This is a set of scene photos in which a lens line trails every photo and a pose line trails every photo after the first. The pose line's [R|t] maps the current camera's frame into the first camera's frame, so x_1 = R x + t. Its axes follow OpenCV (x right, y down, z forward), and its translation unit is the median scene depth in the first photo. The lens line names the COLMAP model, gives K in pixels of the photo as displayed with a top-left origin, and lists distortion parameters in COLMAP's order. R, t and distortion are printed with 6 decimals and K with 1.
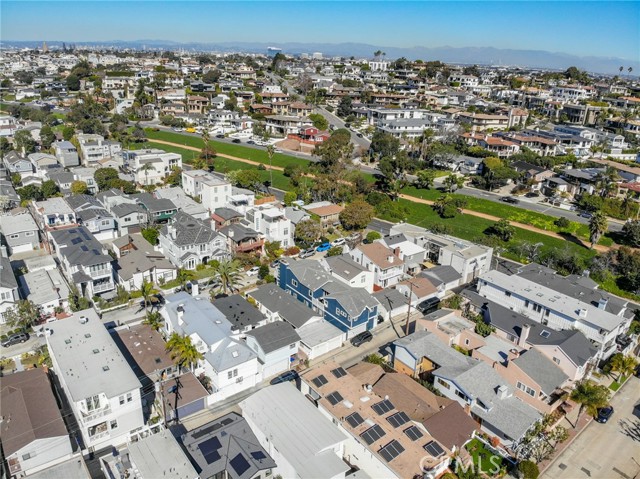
lens RADIAL K [[461.0, 0, 321.6], [0, 461.0, 238.0], [0, 0, 1]] dist [0.107052, -0.235460]
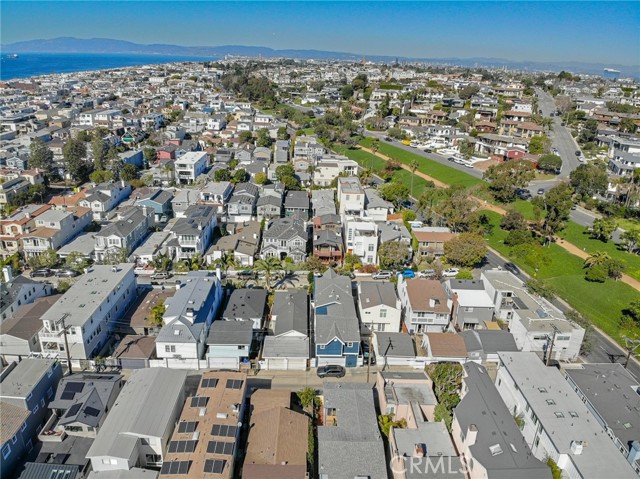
lens RADIAL K [[461.0, 0, 321.6], [0, 461.0, 238.0], [0, 0, 1]] dist [0.107052, -0.235460]
pose [[0.805415, 0.206862, -0.555441, 0.278897], [-0.225163, 0.973651, 0.036118, -0.034729], [0.548277, 0.095975, 0.830772, 0.111897]]
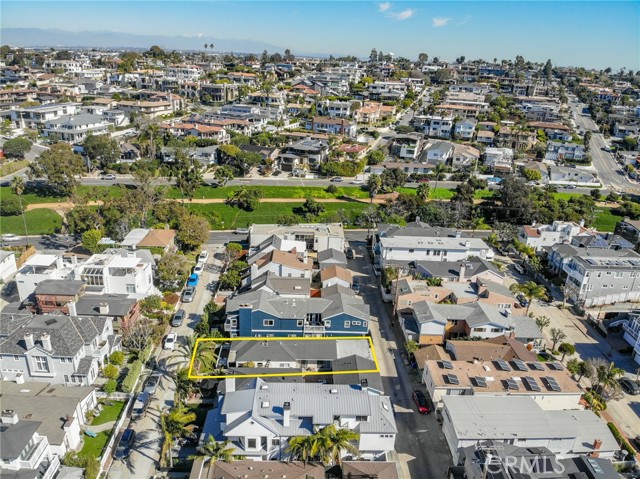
lens RADIAL K [[461.0, 0, 321.6], [0, 461.0, 238.0], [0, 0, 1]] dist [0.107052, -0.235460]
pose [[0.597528, -0.304967, 0.741589, -0.351862], [0.270569, 0.947292, 0.171551, -0.102706], [-0.754819, 0.098145, 0.648549, 0.208826]]
